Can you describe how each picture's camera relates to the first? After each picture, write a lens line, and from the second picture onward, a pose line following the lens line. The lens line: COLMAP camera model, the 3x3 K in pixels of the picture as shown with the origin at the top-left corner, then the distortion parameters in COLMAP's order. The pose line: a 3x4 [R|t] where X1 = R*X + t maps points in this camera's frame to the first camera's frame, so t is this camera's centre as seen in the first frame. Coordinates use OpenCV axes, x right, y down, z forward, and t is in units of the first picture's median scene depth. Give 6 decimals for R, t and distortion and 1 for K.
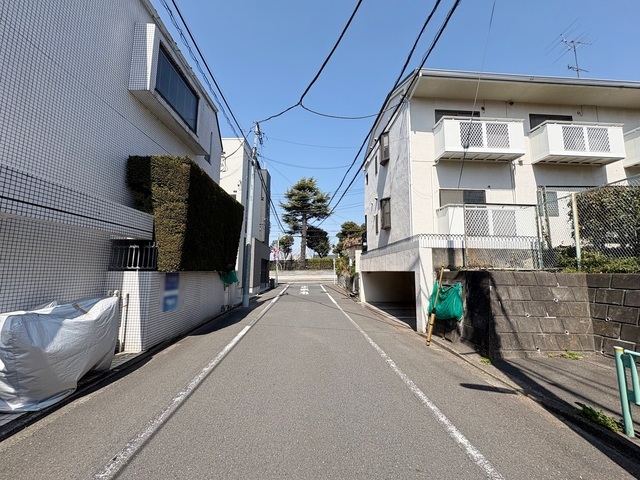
lens RADIAL K [[251.8, 0, 322.1], [0, 251.8, 242.5], [0, 0, 1]] dist [0.002458, -0.000265]
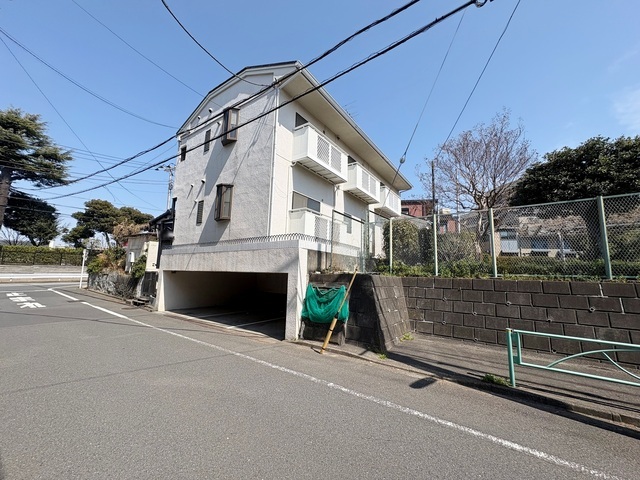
lens RADIAL K [[251.8, 0, 322.1], [0, 251.8, 242.5], [0, 0, 1]] dist [0.002458, -0.000265]
pose [[0.632591, 0.106158, 0.767176, -0.274667], [-0.108622, 0.992932, -0.047831, 0.035325], [-0.766831, -0.053075, 0.639651, 0.339669]]
